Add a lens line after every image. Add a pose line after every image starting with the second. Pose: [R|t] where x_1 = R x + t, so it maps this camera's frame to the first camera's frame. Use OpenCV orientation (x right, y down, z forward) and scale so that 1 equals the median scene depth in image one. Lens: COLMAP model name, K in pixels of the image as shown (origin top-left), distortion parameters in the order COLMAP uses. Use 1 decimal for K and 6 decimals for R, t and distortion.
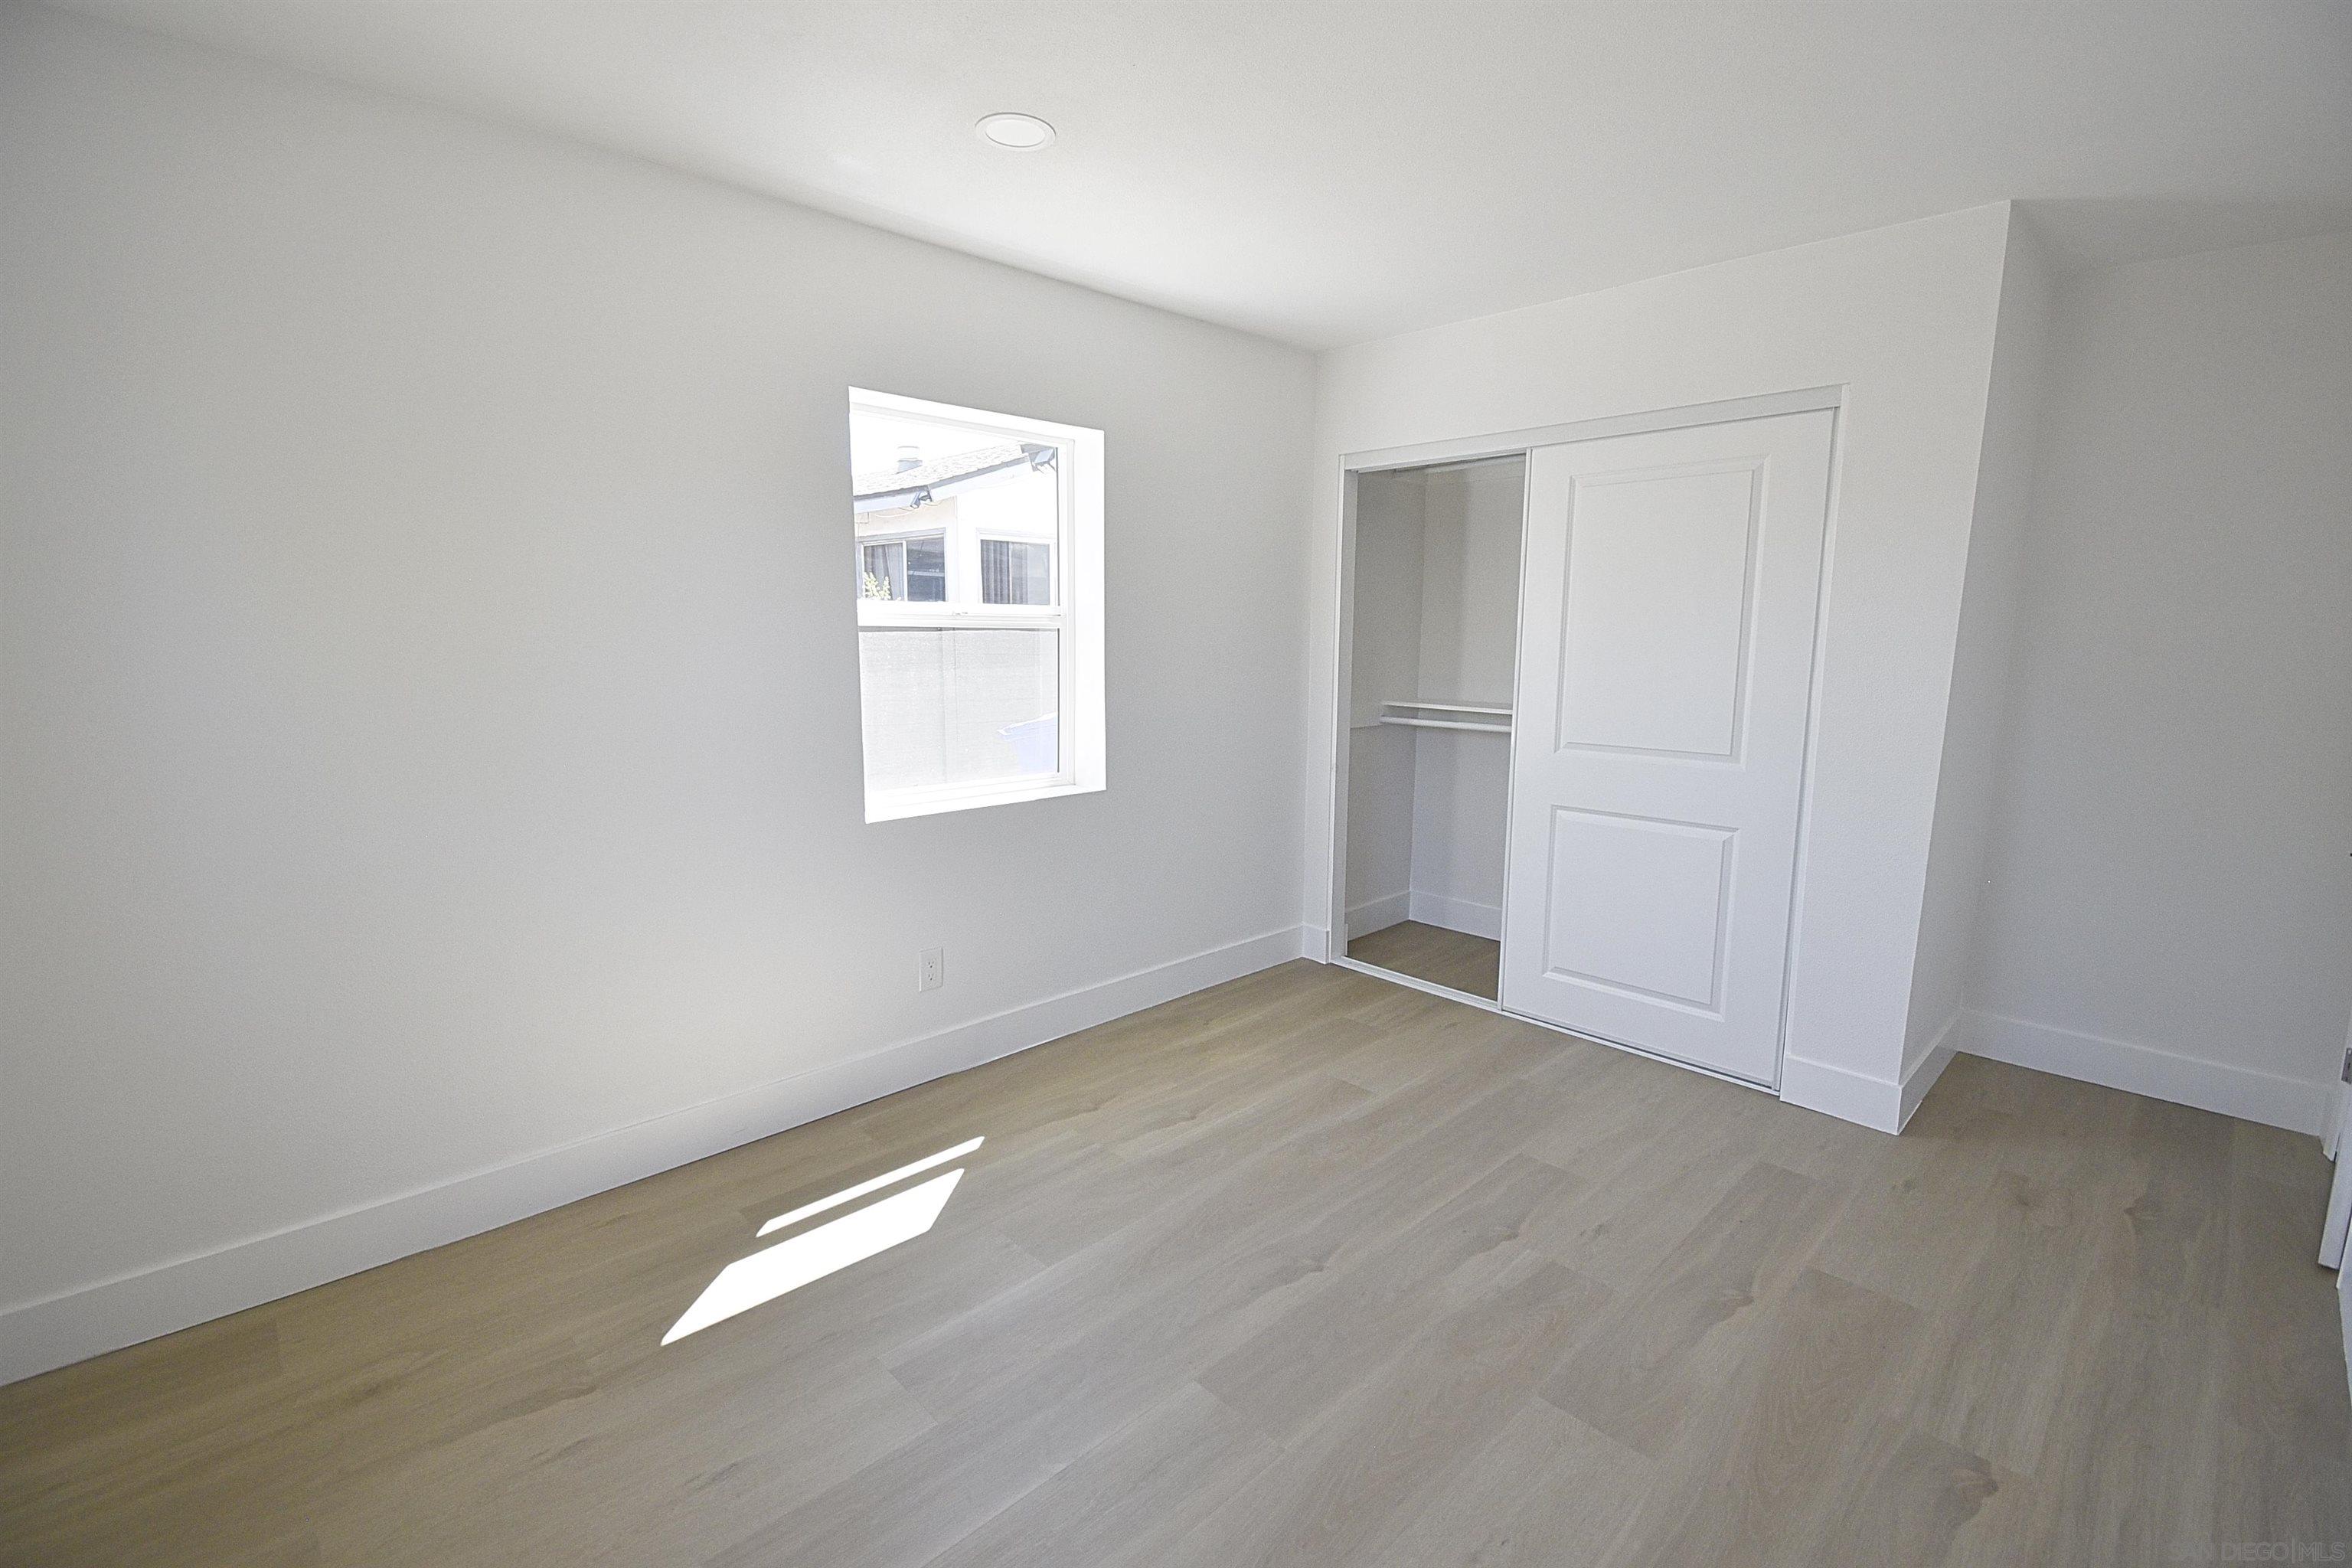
lens RADIAL K [[1028.5, 0, 1187.5], [0, 1028.5, 775.4], [0, 0, 1]] dist [0.021069, -0.023643]
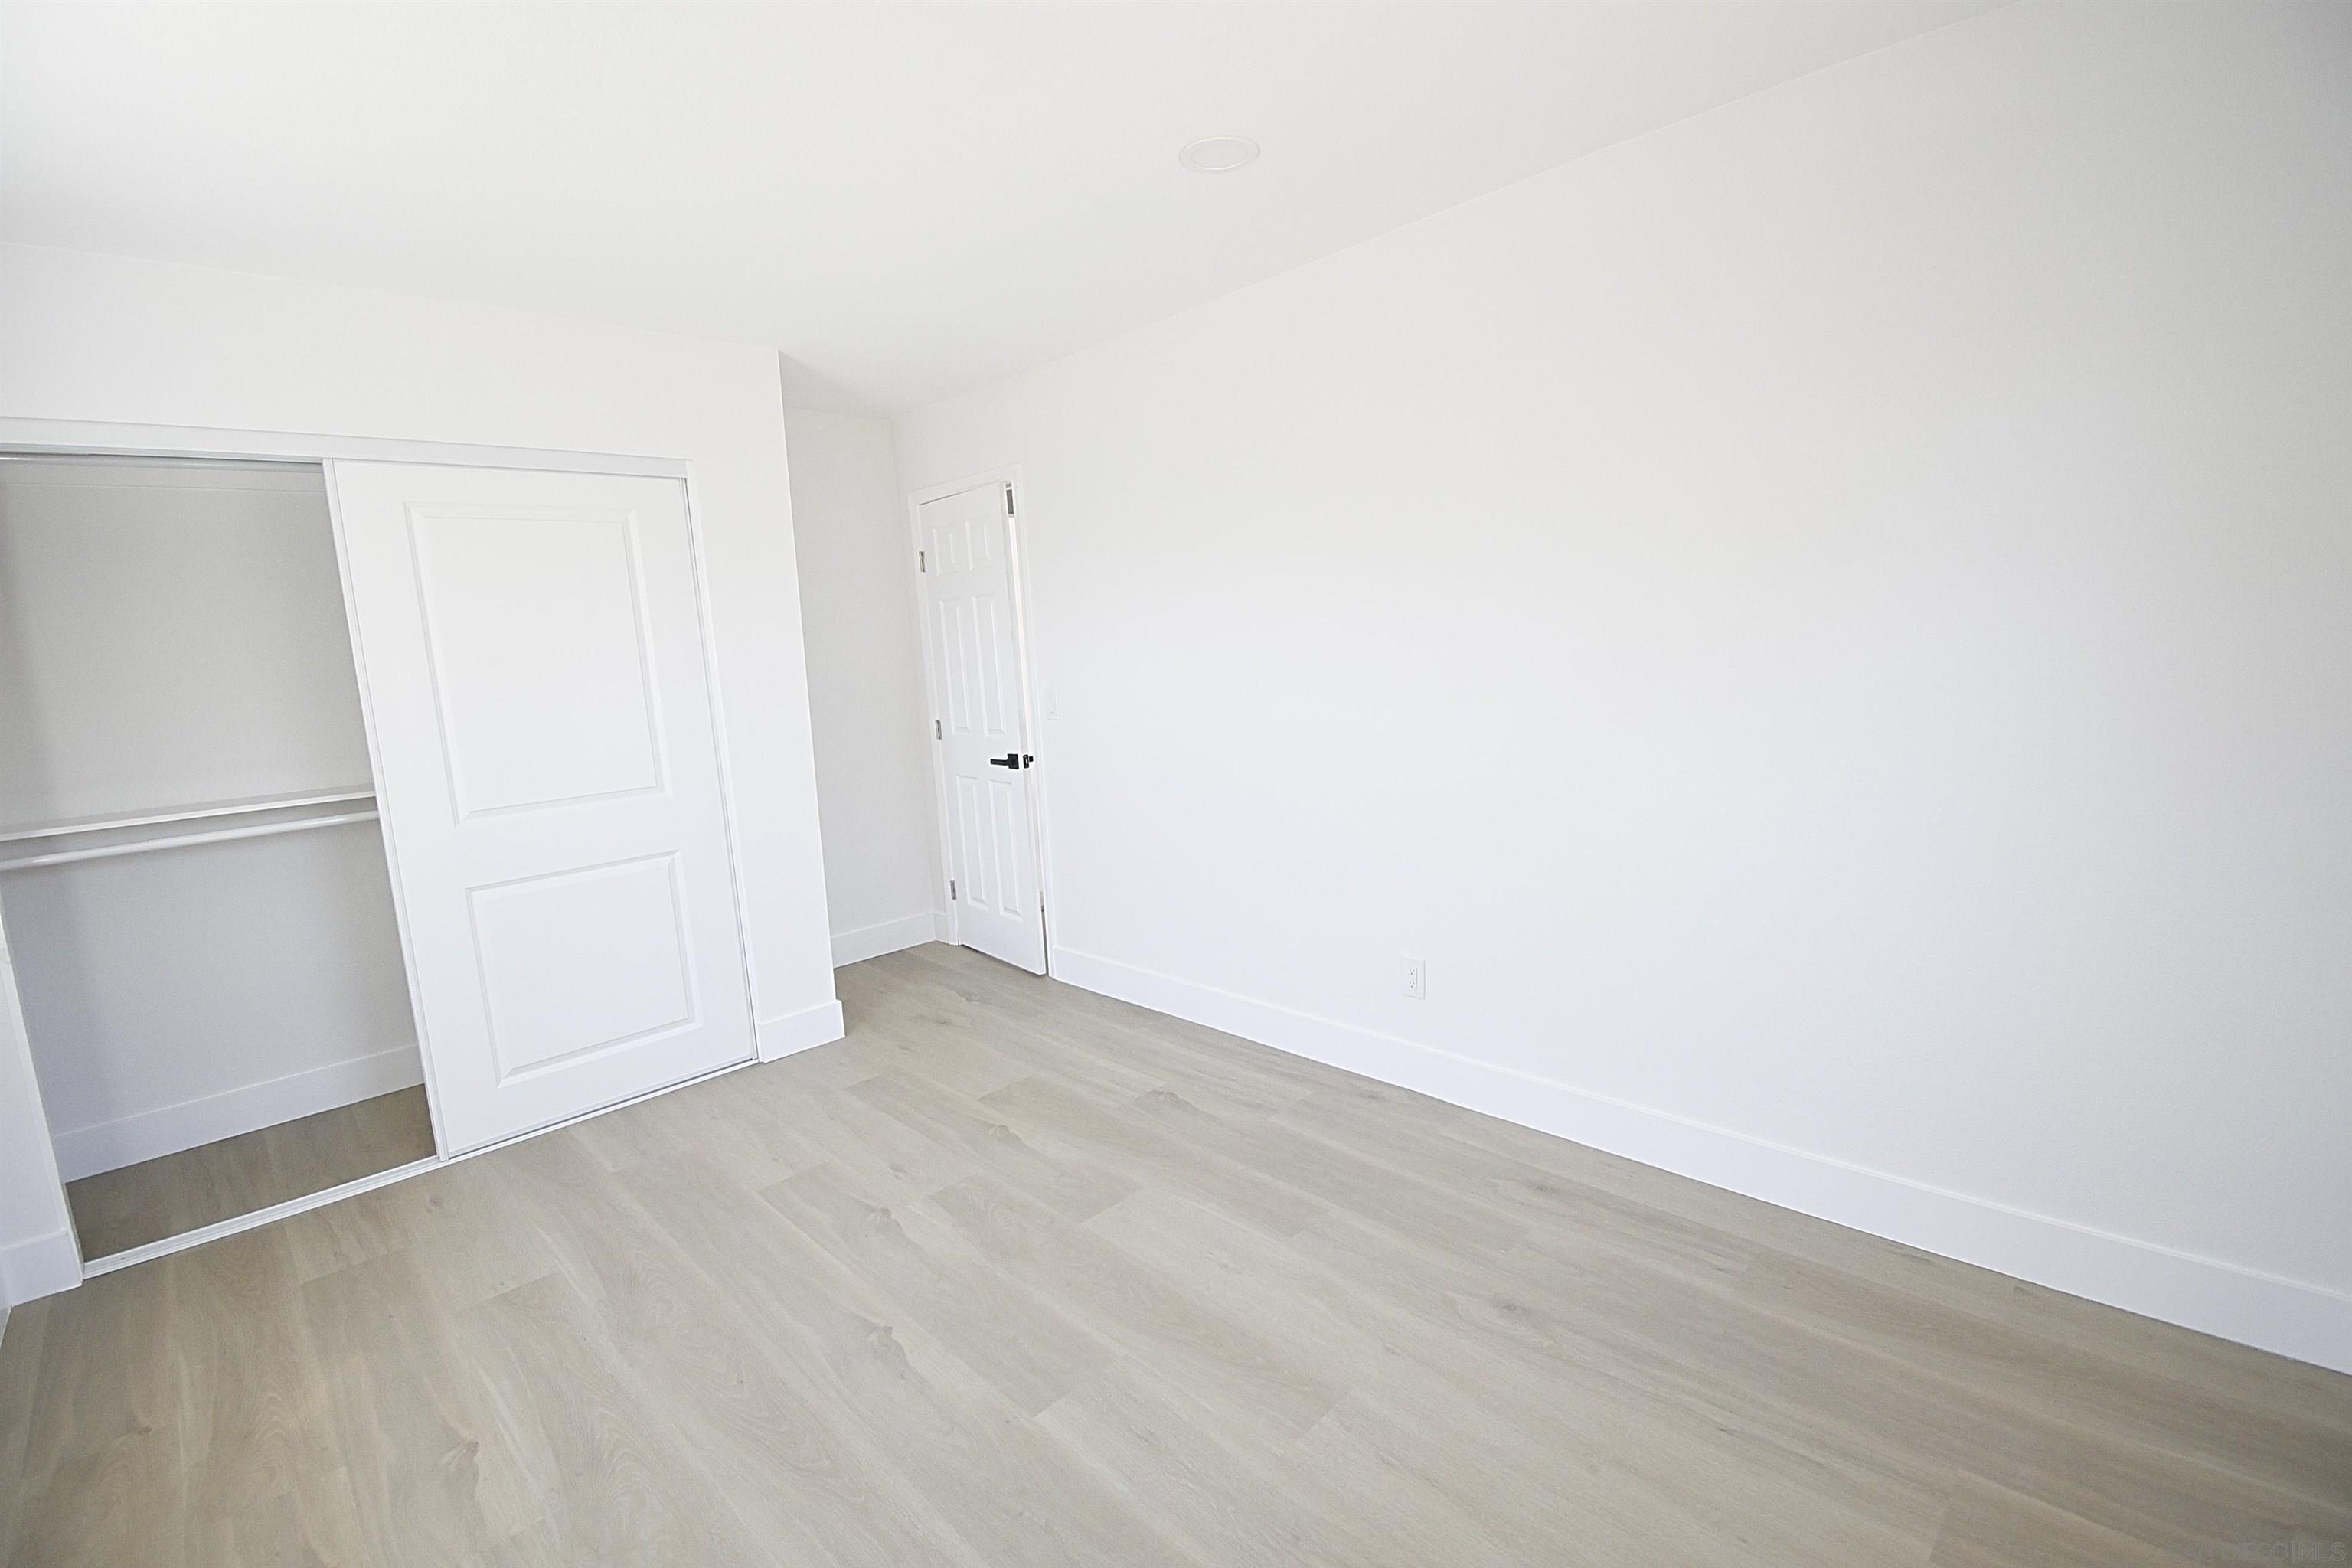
lens RADIAL K [[1028.5, 0, 1187.5], [0, 1028.5, 775.4], [0, 0, 1]] dist [0.021069, -0.023643]
pose [[-0.008949, -0.140566, 0.990031, -0.603910], [0.199578, 0.969900, 0.139512, -0.078095], [-0.979841, 0.198837, 0.019374, 0.489540]]
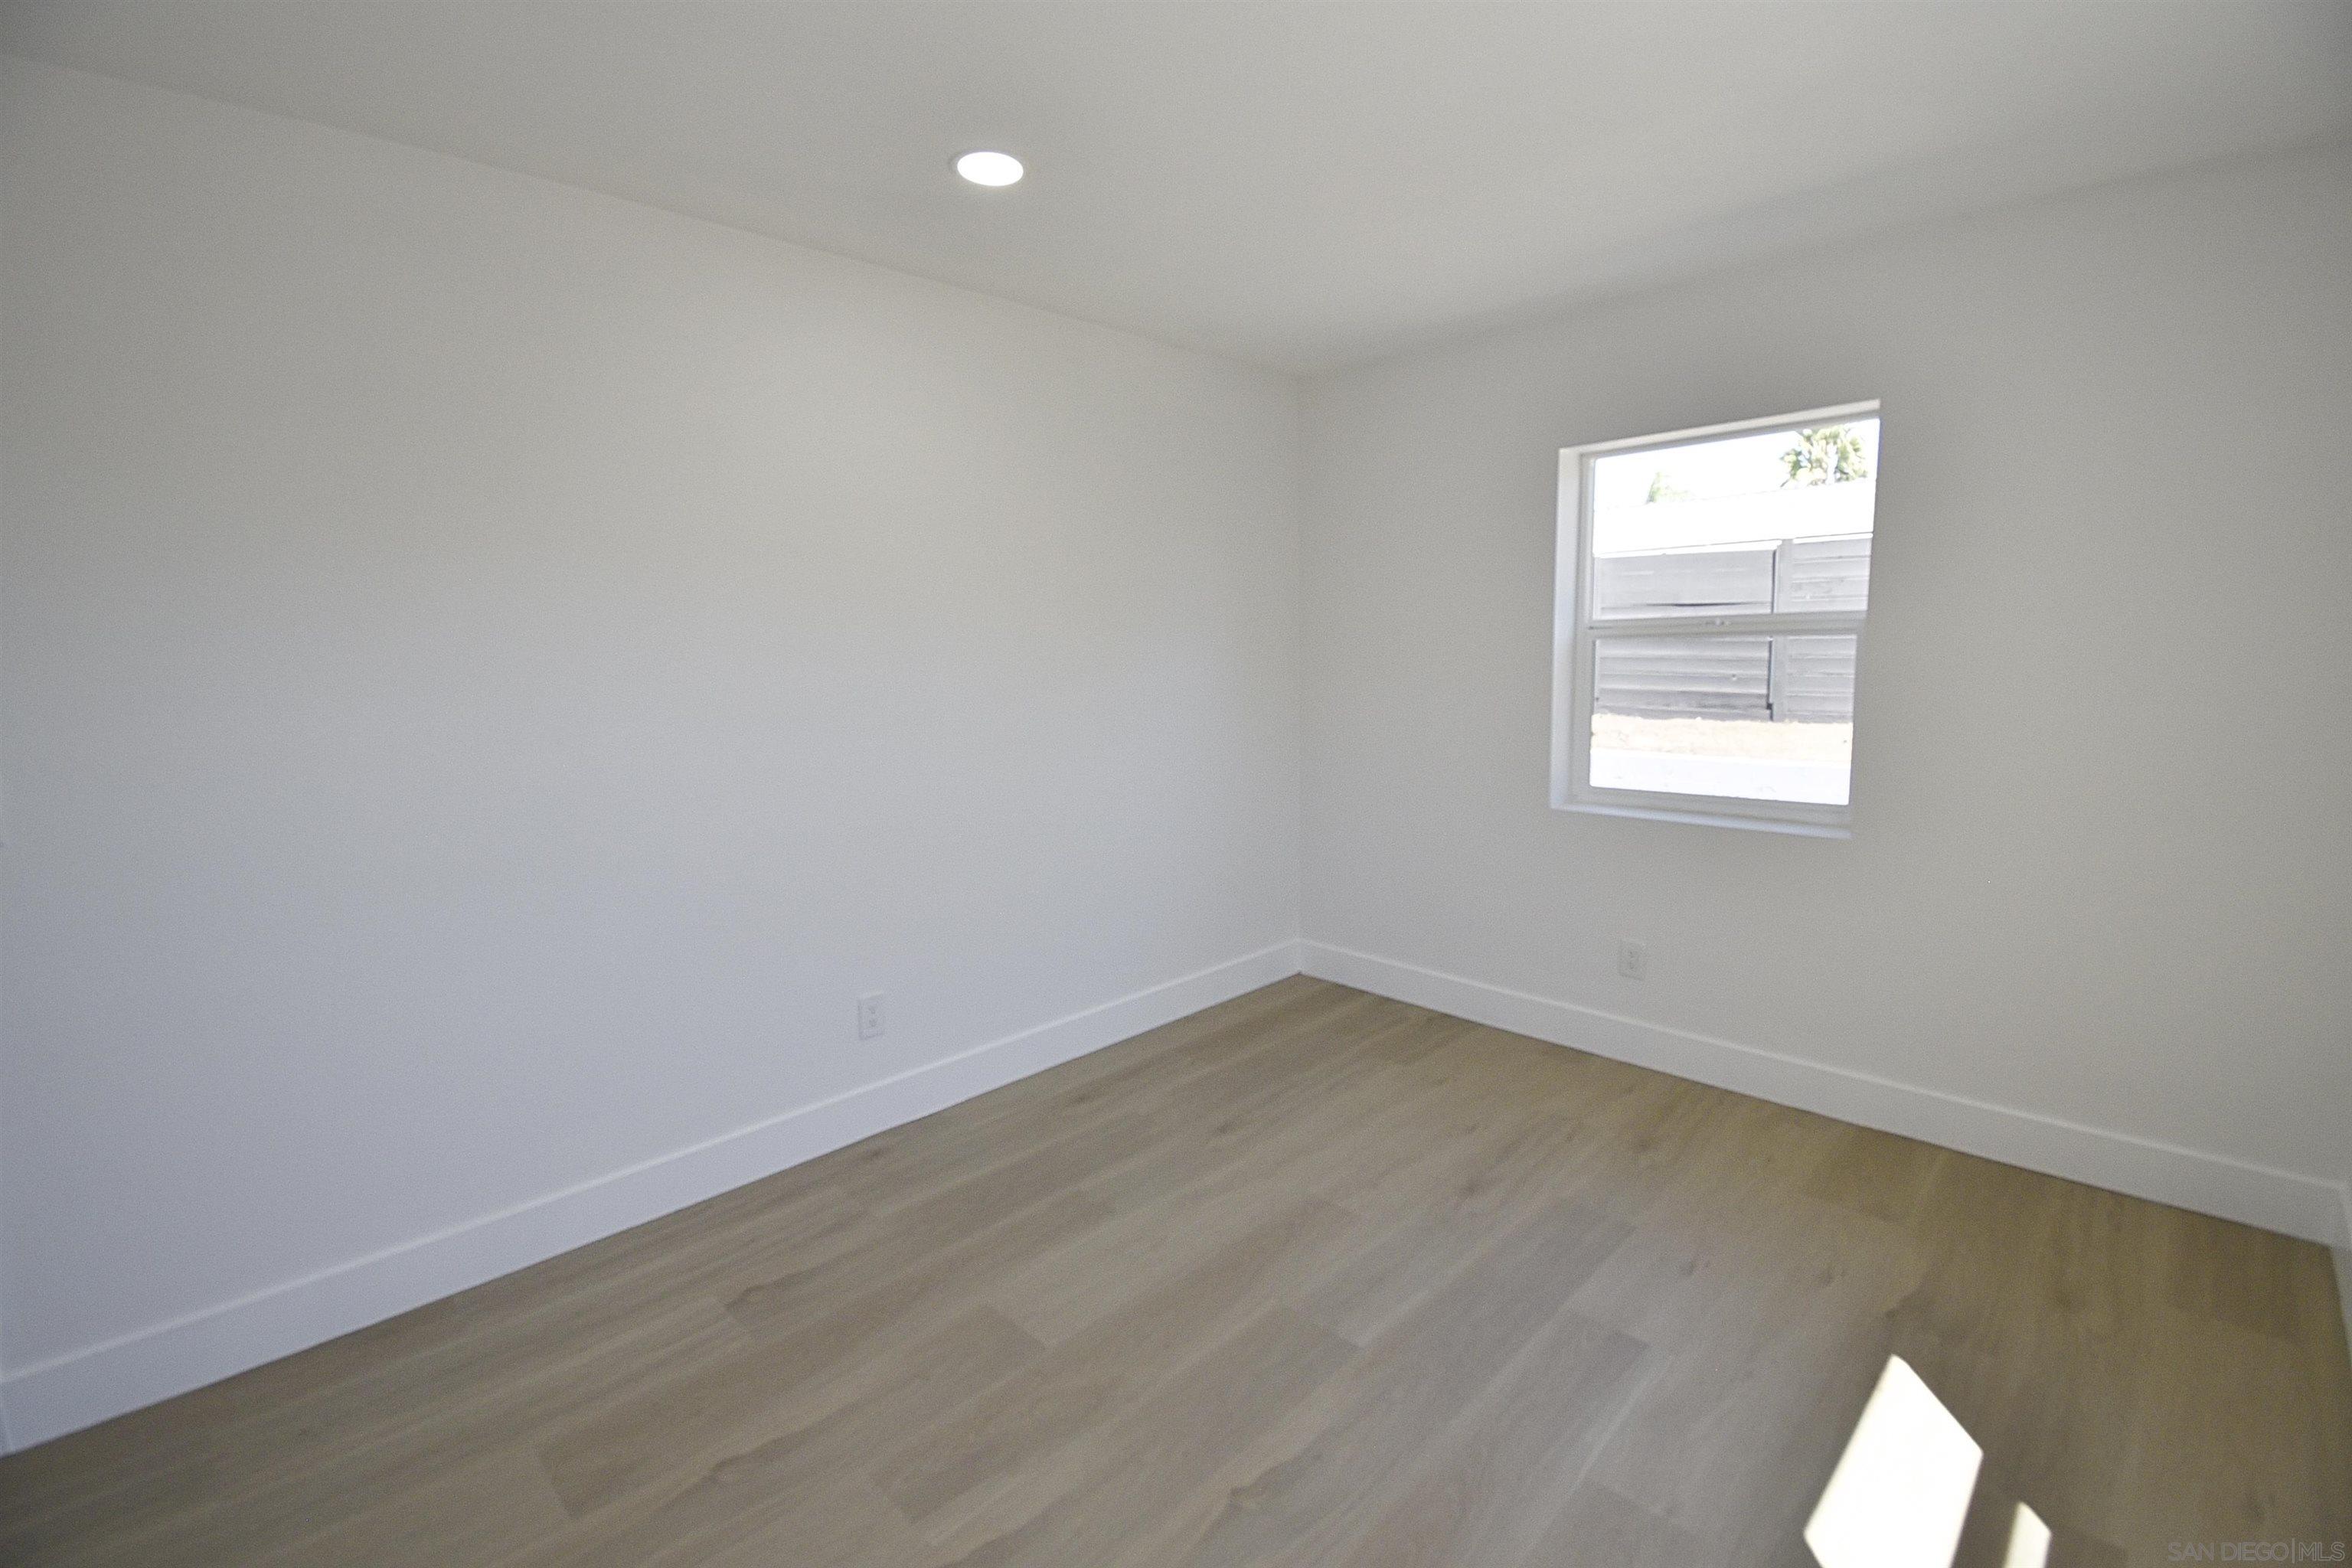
lens RADIAL K [[1028.5, 0, 1187.5], [0, 1028.5, 775.4], [0, 0, 1]] dist [0.021069, -0.023643]
pose [[-0.999867, 0.012752, -0.010129, 0.131386], [0.009551, 0.962951, 0.269508, -0.190165], [0.013191, 0.269375, -0.962945, 1.280502]]
